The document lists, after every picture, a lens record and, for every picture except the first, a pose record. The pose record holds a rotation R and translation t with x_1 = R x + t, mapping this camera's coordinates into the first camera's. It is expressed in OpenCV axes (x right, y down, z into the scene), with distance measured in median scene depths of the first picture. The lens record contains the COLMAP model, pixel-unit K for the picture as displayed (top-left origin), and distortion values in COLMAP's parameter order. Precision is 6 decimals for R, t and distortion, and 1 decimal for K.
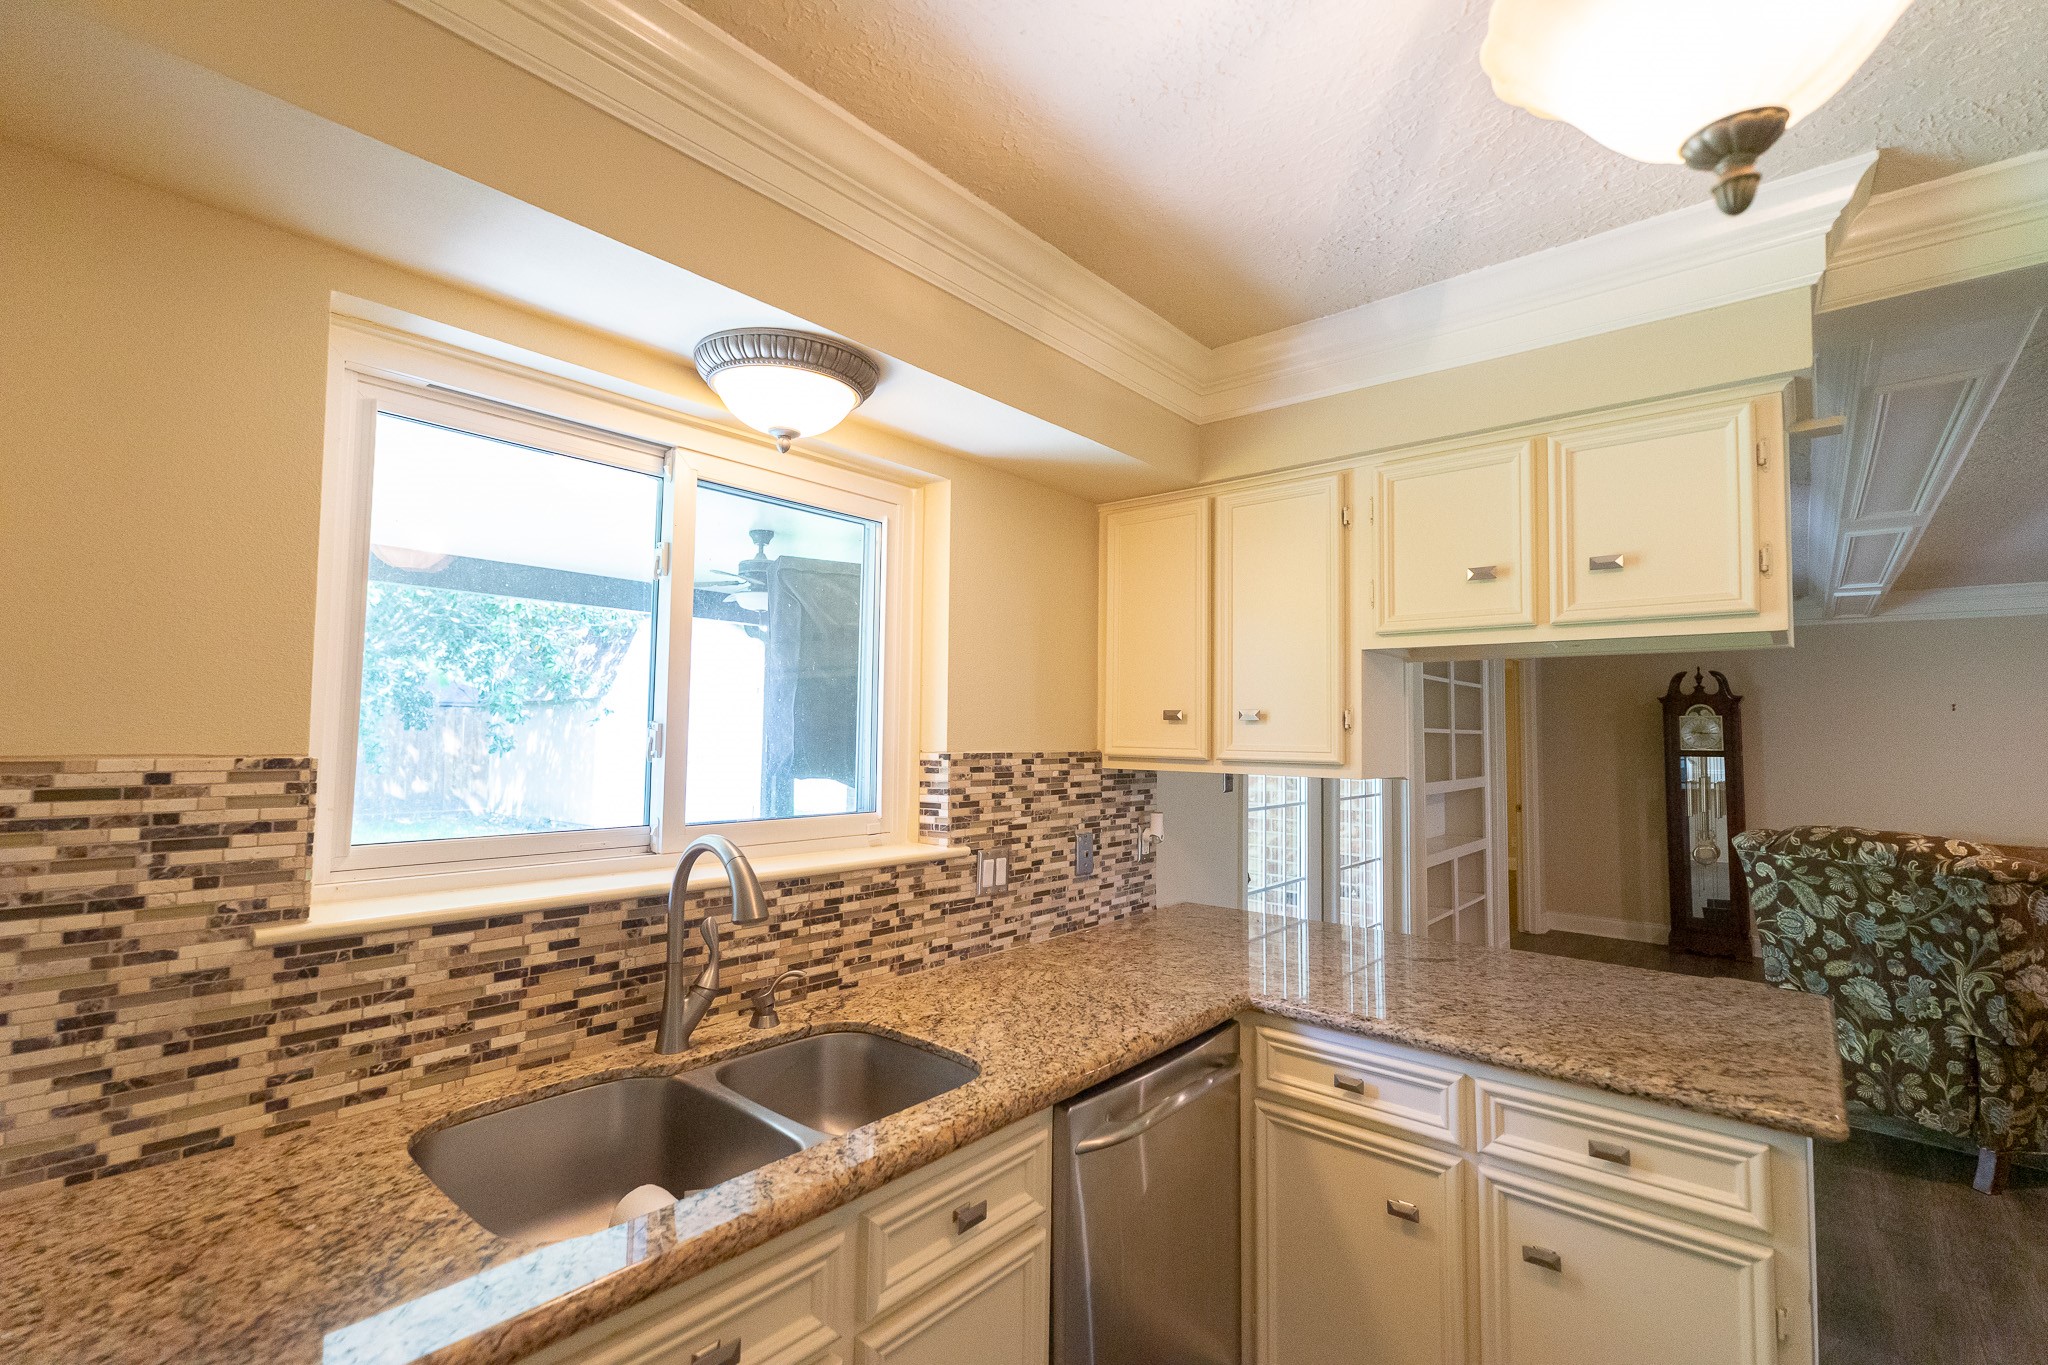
lens RADIAL K [[905.1, 0, 1016.5], [0, 905.1, 684.2], [0, 0, 1]] dist [0.001373, -0.000537]
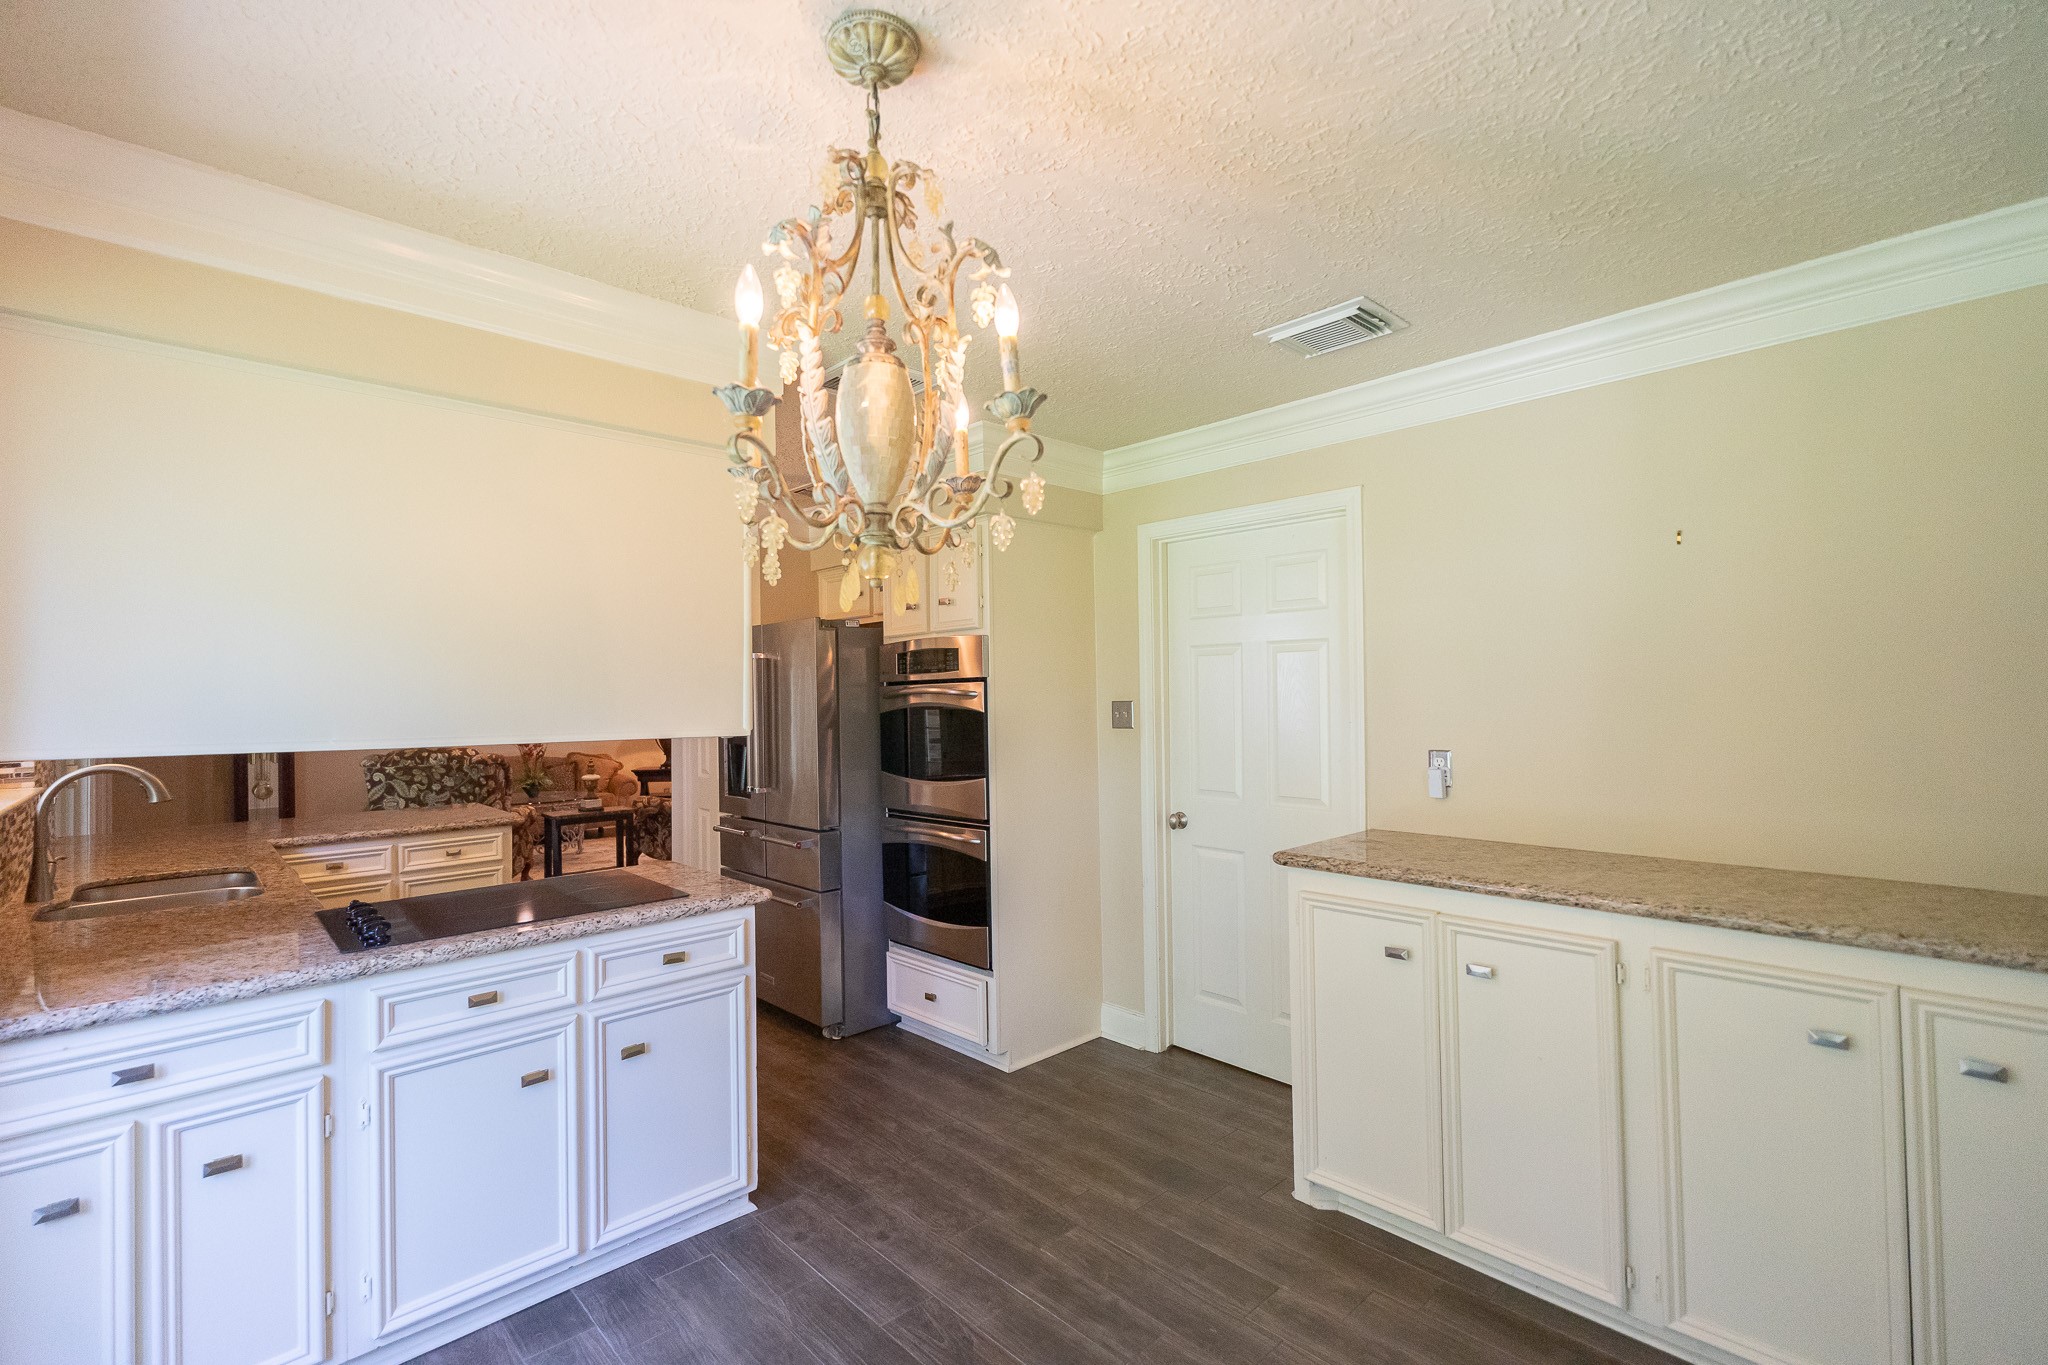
lens RADIAL K [[895.9, 0, 1021.5], [0, 895.9, 681.4], [0, 0, 1]] dist [0.000861, 0.000541]
pose [[0.089608, 0.002689, 0.995973, -1.298643], [-0.036714, 0.999326, 0.000605, -0.044190], [-0.995300, -0.036620, 0.089646, -0.640666]]
